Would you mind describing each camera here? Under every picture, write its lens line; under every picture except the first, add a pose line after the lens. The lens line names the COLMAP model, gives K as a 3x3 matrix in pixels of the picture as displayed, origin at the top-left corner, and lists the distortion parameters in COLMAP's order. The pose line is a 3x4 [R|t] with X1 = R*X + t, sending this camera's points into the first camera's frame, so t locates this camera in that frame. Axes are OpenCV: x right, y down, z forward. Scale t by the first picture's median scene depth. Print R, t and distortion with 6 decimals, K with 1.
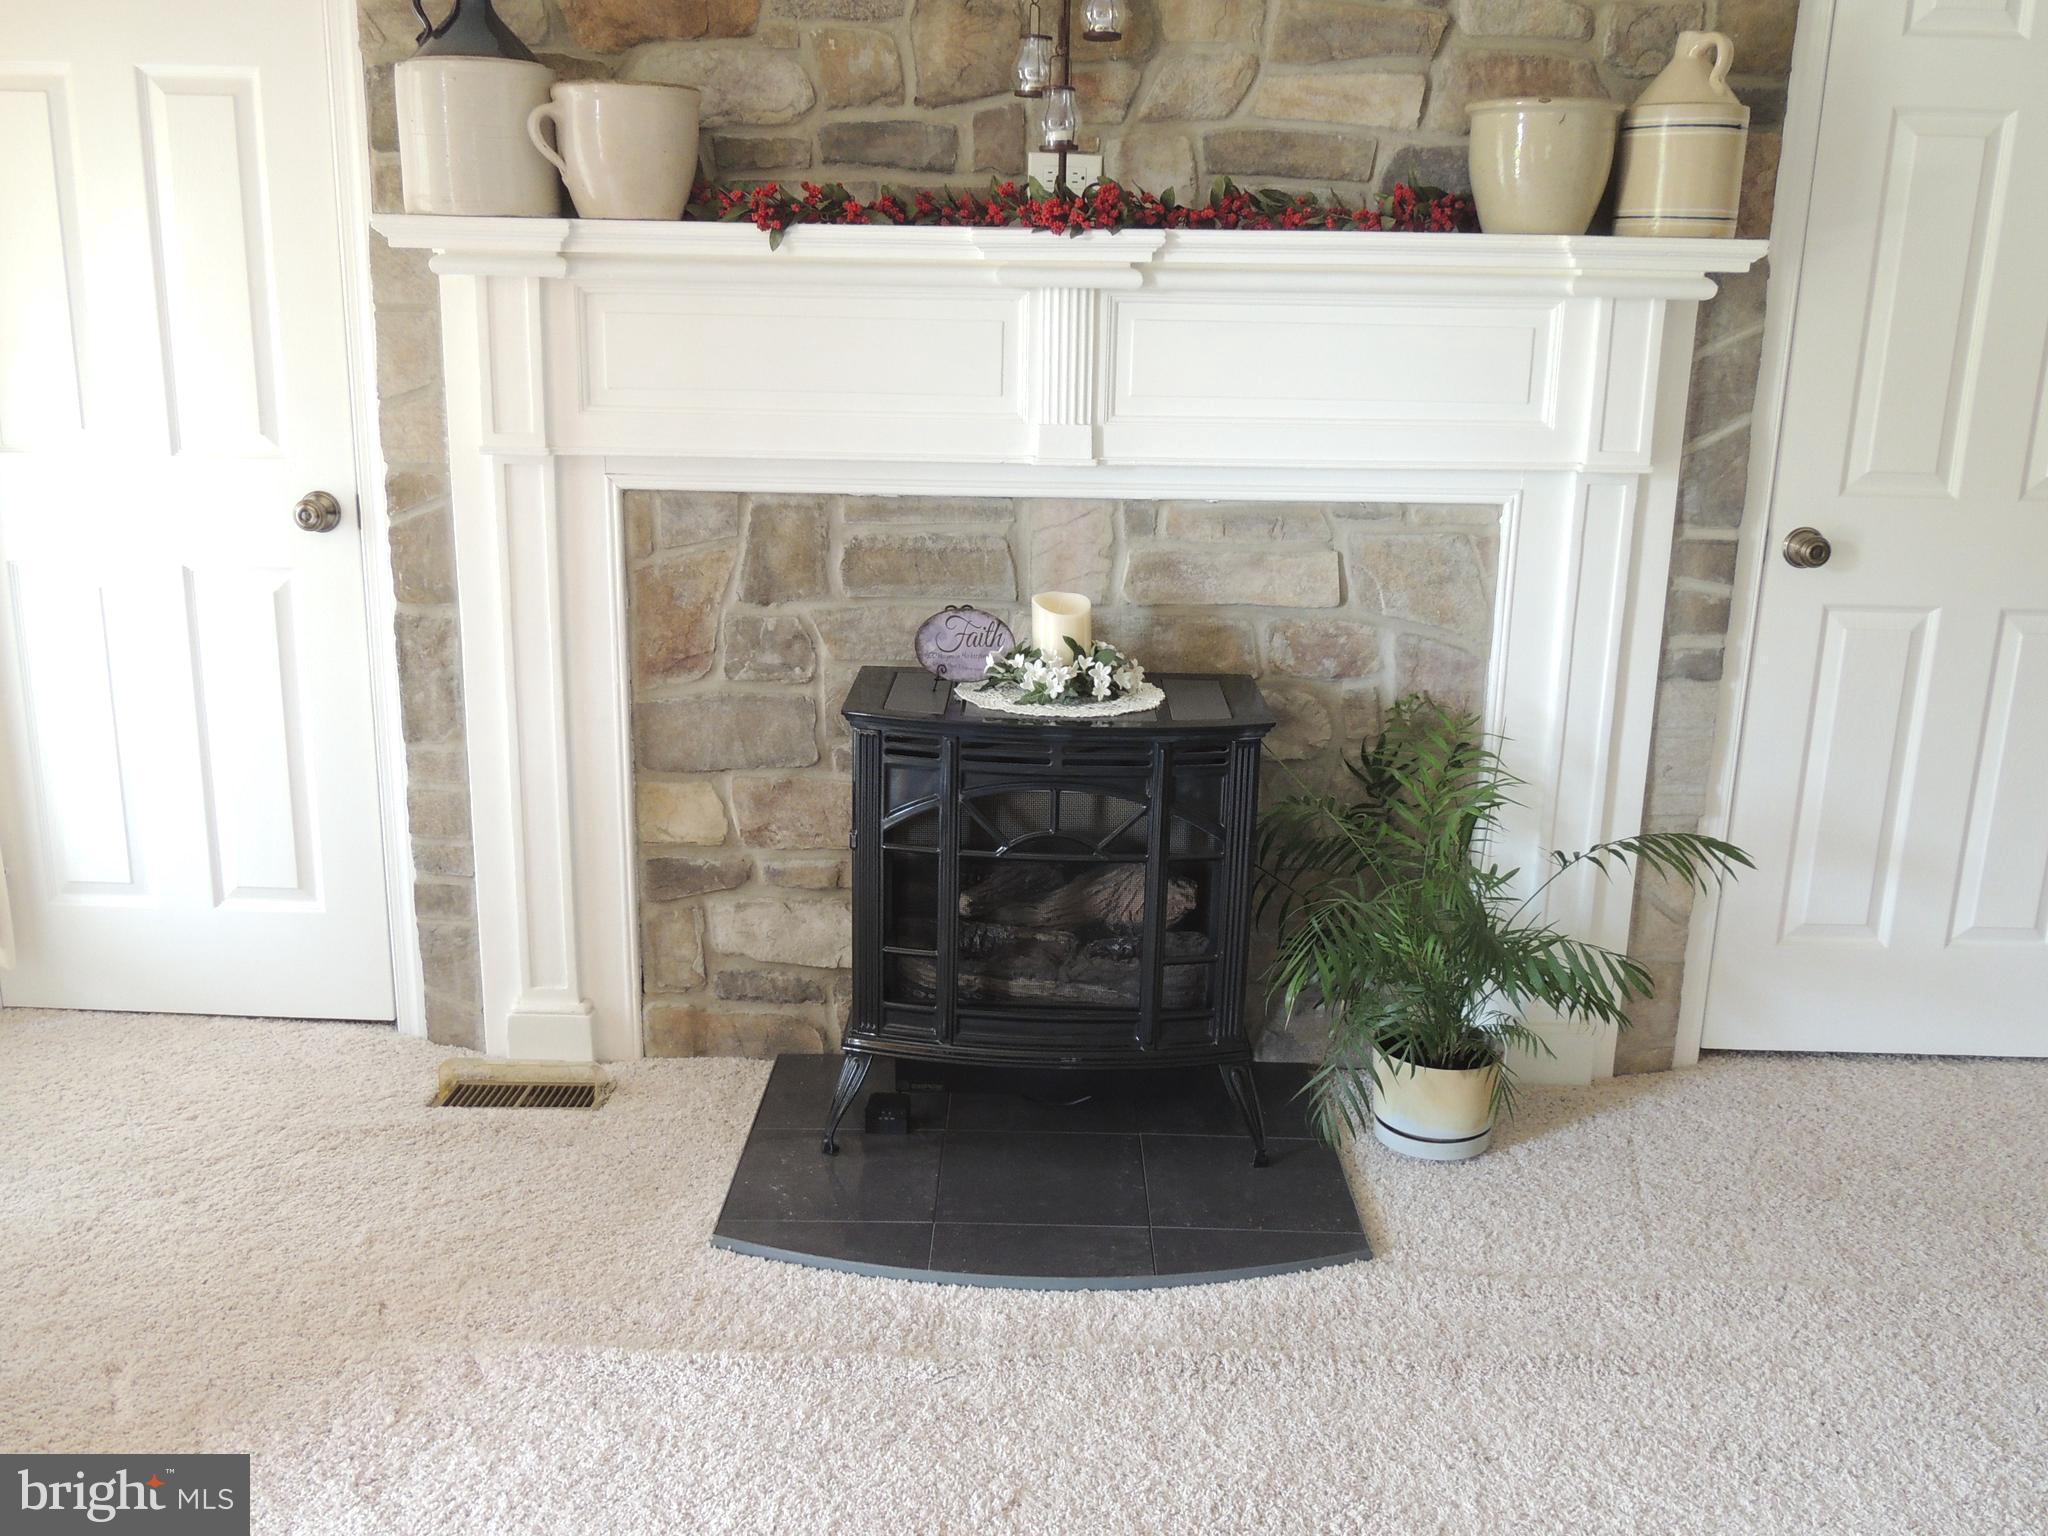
lens RADIAL K [[1797.8, 0, 1028.2], [0, 1797.8, 776.8], [0, 0, 1]] dist [-0.021642, 0.008565]
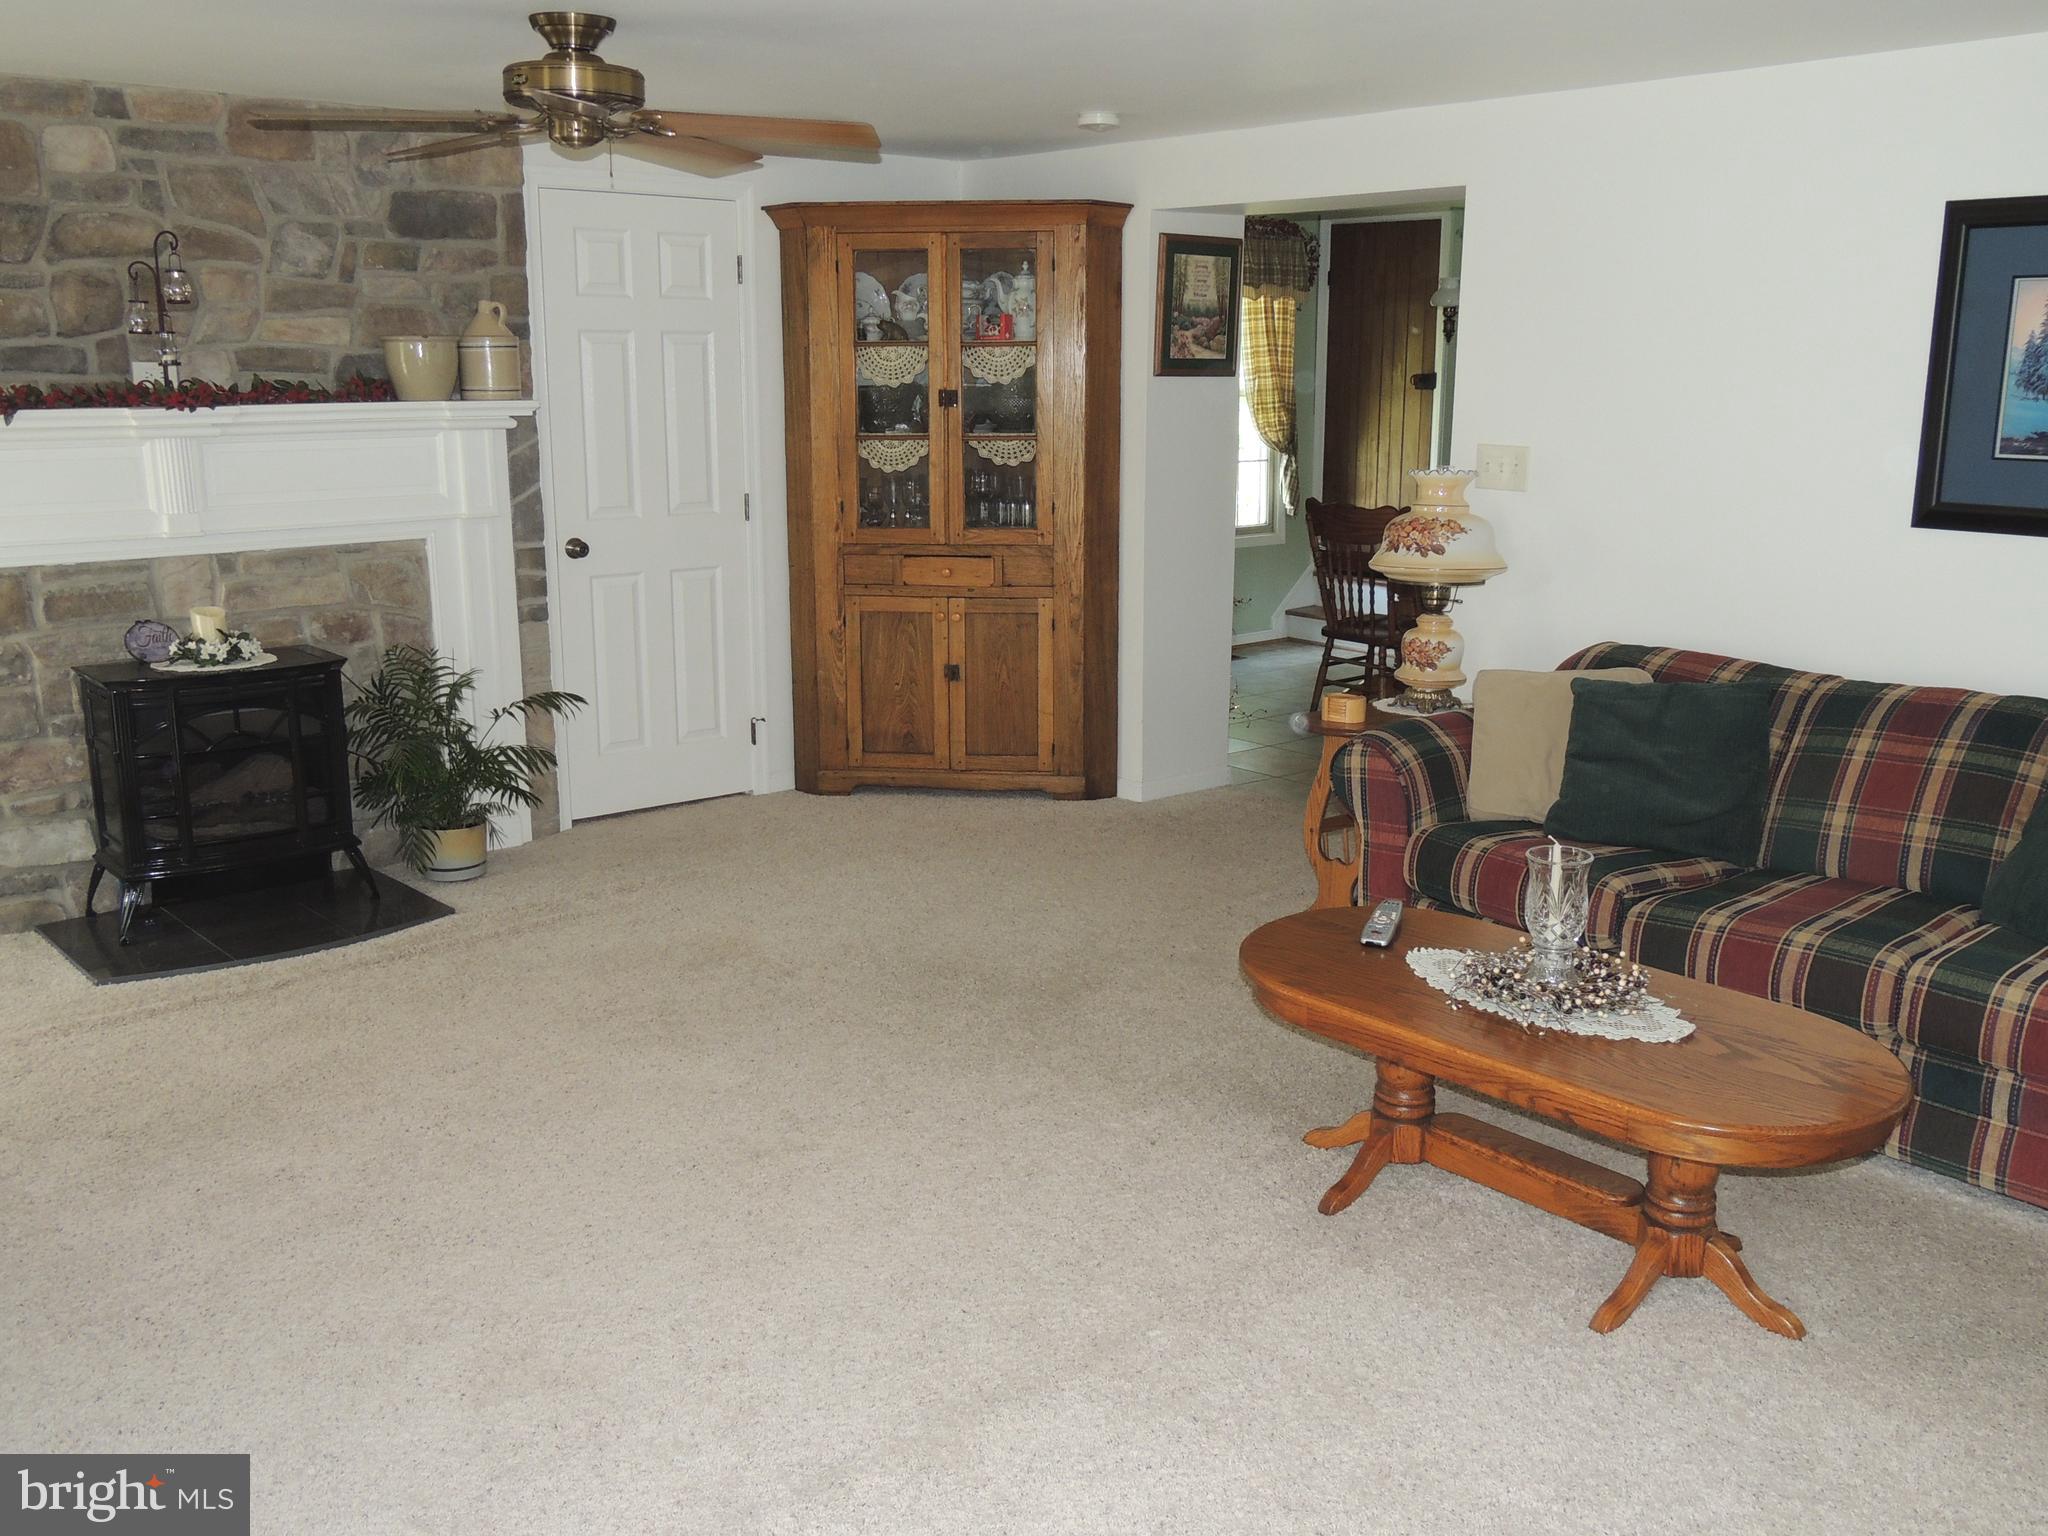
lens RADIAL K [[1797.8, 0, 1032.6], [0, 1797.8, 760.6], [0, 0, 1]] dist [-0.021642, 0.008565]
pose [[0.749822, -0.160264, 0.641937, -0.512945], [0.190890, 0.981364, 0.022033, 0.160132], [-0.633505, 0.106018, 0.766441, -0.836645]]
